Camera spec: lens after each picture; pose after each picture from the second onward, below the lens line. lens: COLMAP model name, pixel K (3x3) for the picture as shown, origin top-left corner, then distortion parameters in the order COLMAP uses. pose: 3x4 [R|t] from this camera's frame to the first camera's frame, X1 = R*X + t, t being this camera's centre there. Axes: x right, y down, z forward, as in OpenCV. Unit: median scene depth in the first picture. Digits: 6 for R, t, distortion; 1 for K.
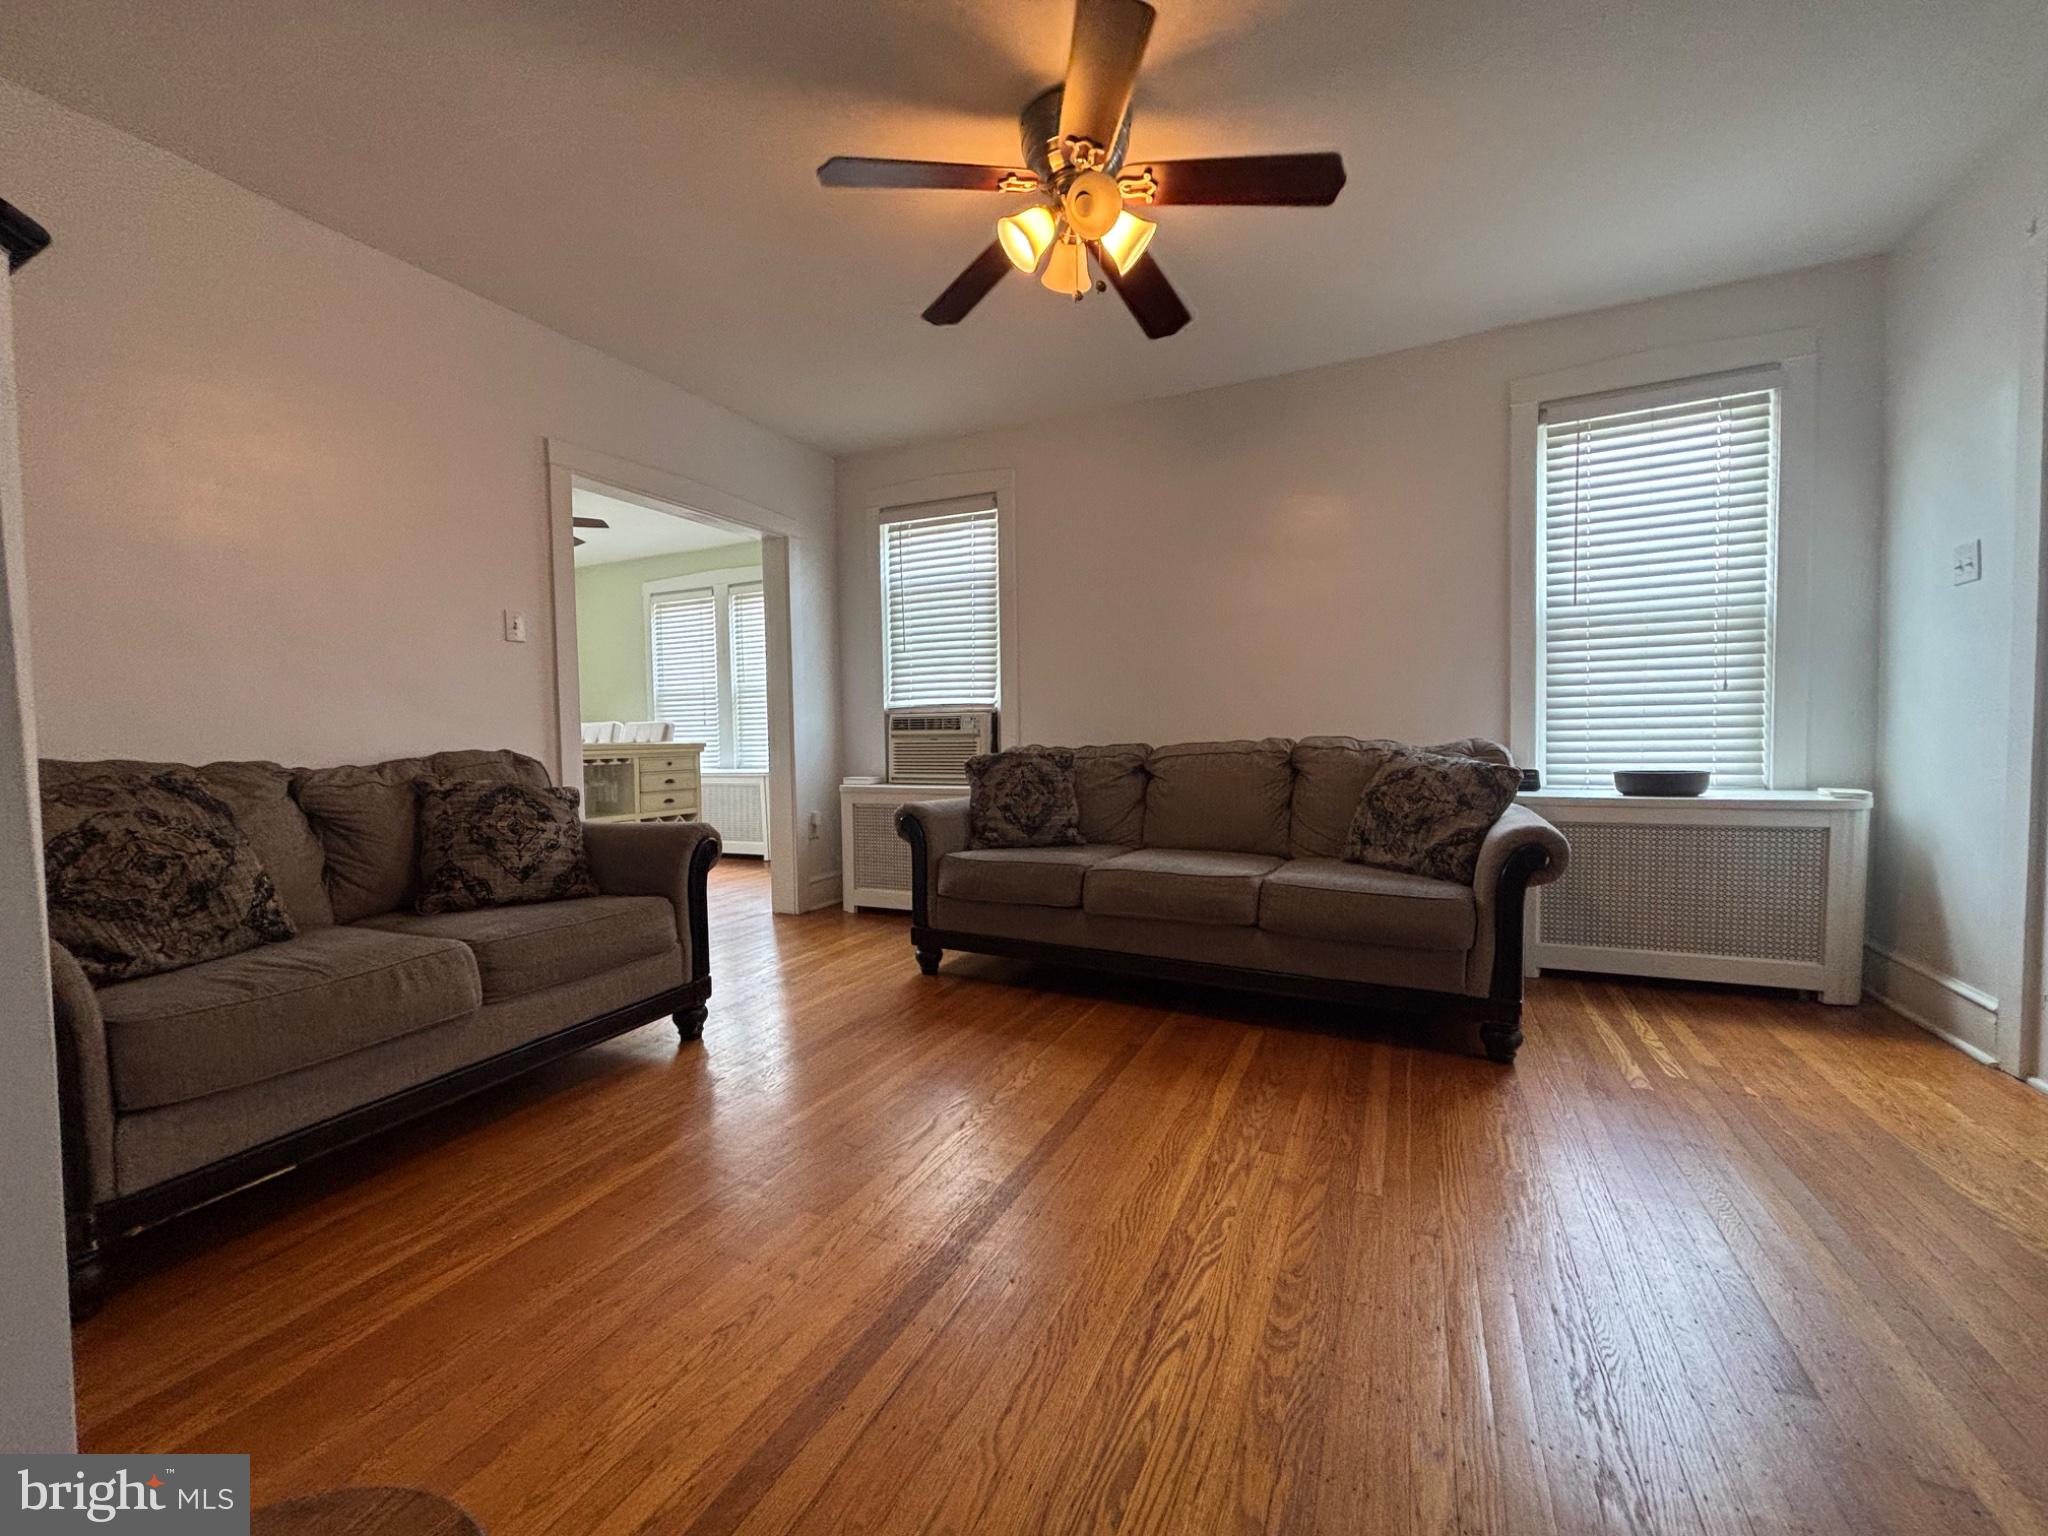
lens RADIAL K [[813.9, 0, 1027.6], [0, 813.9, 762.9], [0, 0, 1]] dist [-0.001688, -0.000406]
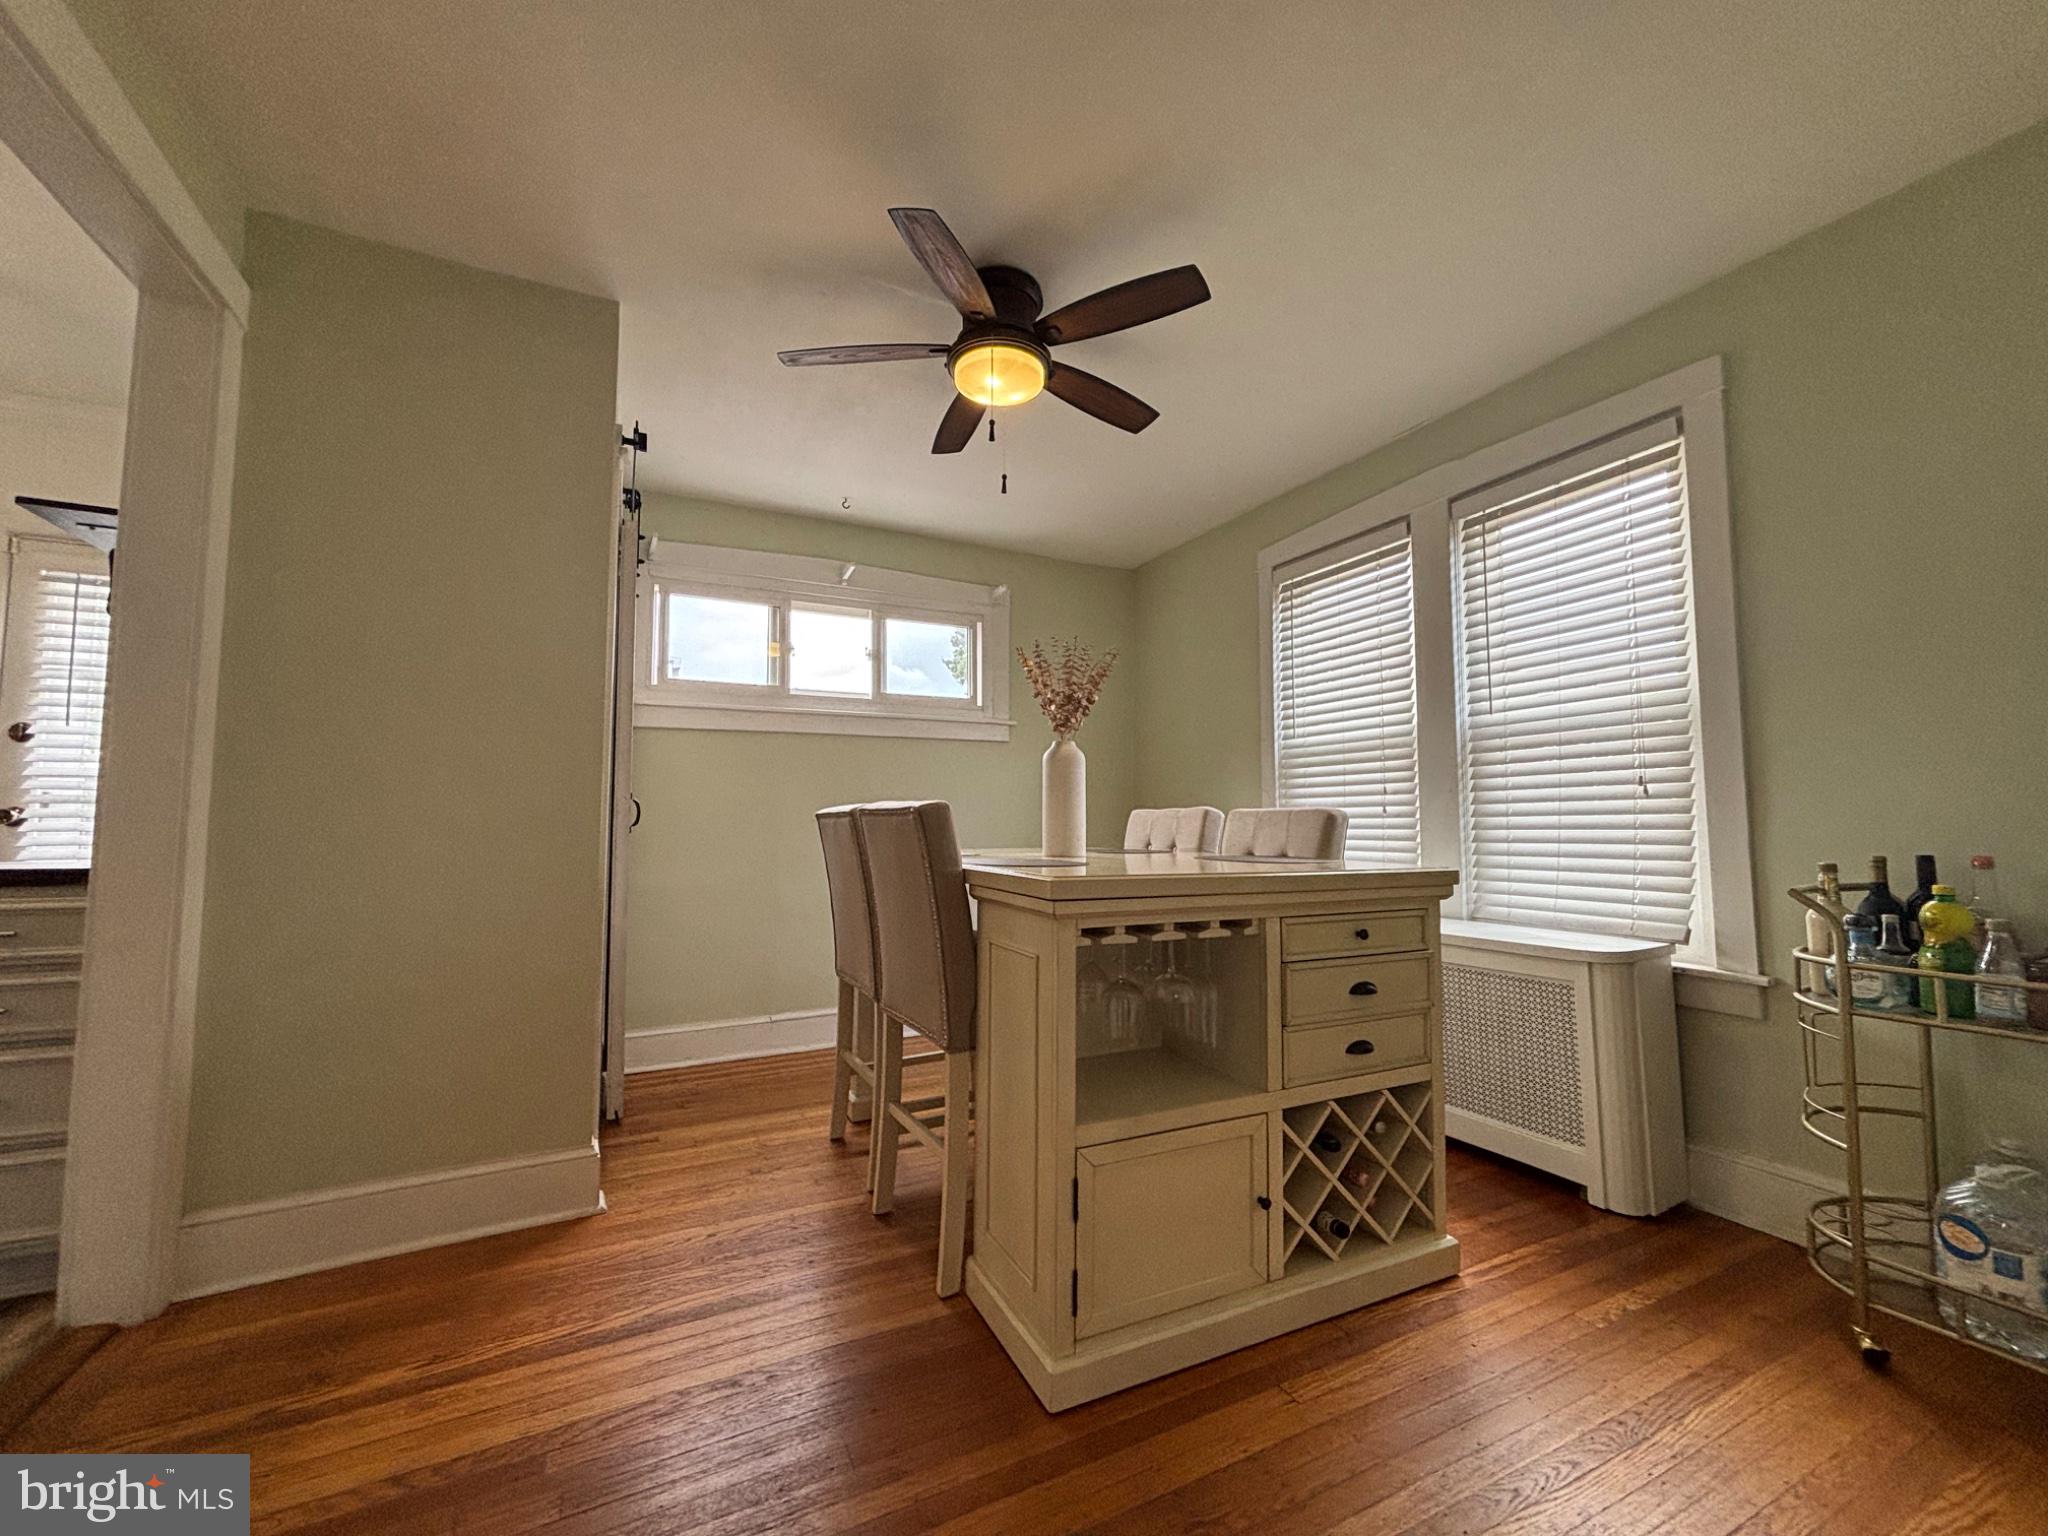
lens RADIAL K [[813.9, 0, 1027.9], [0, 813.9, 764.5], [0, 0, 1]] dist [-0.001688, -0.000406]
pose [[0.782087, -0.035948, -0.622132, -0.331979], [-0.037018, 0.993892, -0.103965, -0.028297], [0.622069, 0.104340, 0.775979, 0.638617]]
